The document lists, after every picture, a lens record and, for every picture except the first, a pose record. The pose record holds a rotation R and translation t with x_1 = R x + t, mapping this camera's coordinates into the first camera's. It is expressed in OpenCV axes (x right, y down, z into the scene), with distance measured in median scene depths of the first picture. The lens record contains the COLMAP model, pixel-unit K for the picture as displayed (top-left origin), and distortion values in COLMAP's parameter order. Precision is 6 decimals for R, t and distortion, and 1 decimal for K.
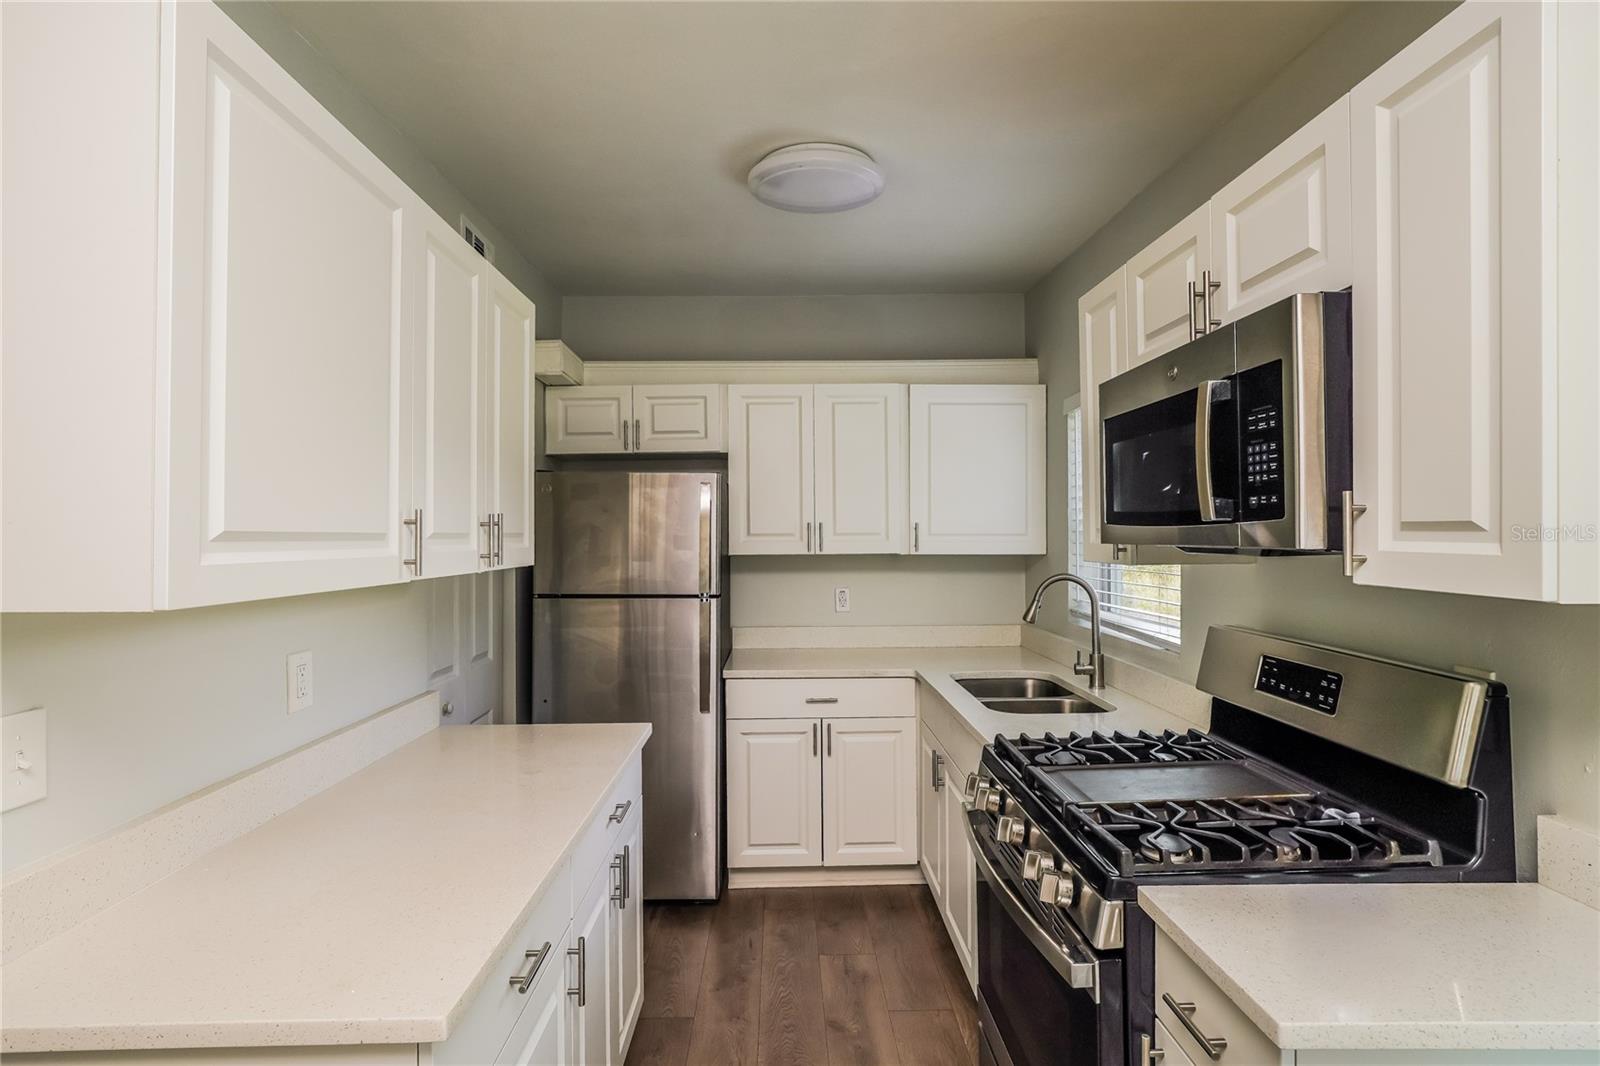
lens RADIAL K [[794.2, 0, 800.0], [0, 794.2, 533.0], [0, 0, 1]] dist [0.002684, 0.000672]
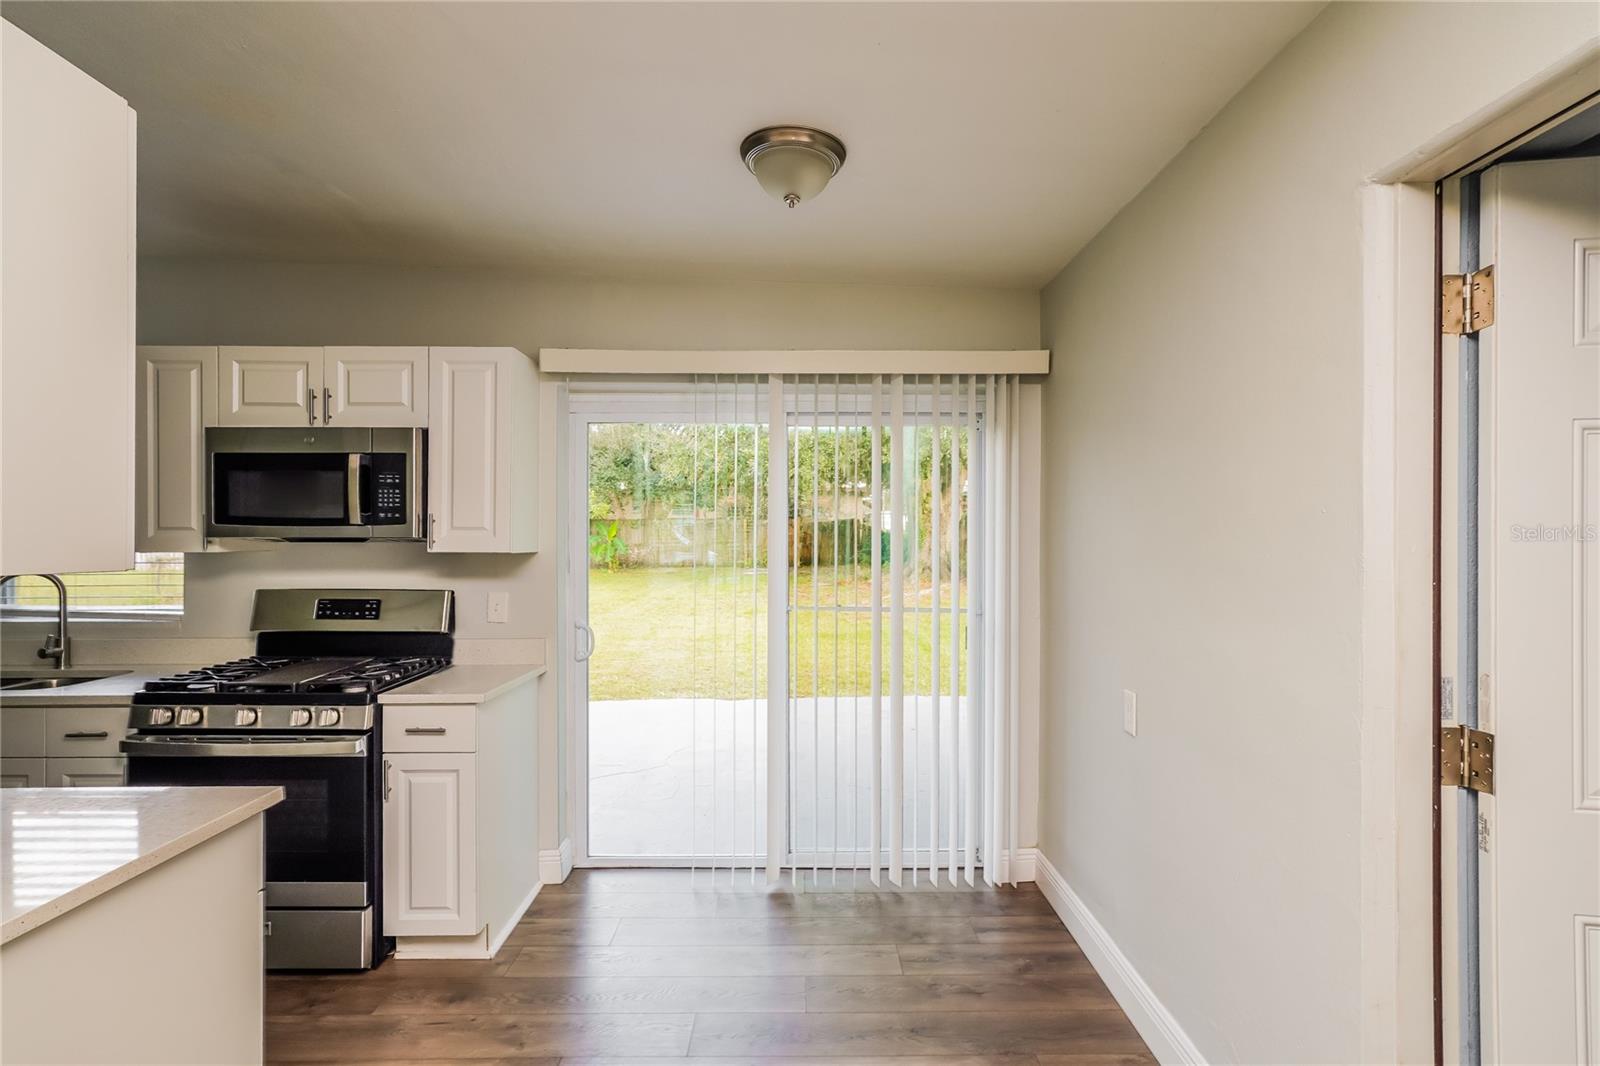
lens RADIAL K [[794.2, 0, 800.0], [0, 794.2, 533.0], [0, 0, 1]] dist [0.002684, 0.000672]
pose [[0.030550, 0.011648, 0.999465, -1.483474], [-0.001177, 0.999932, -0.011618, 0.029536], [-0.999533, -0.000821, 0.030562, -0.175480]]
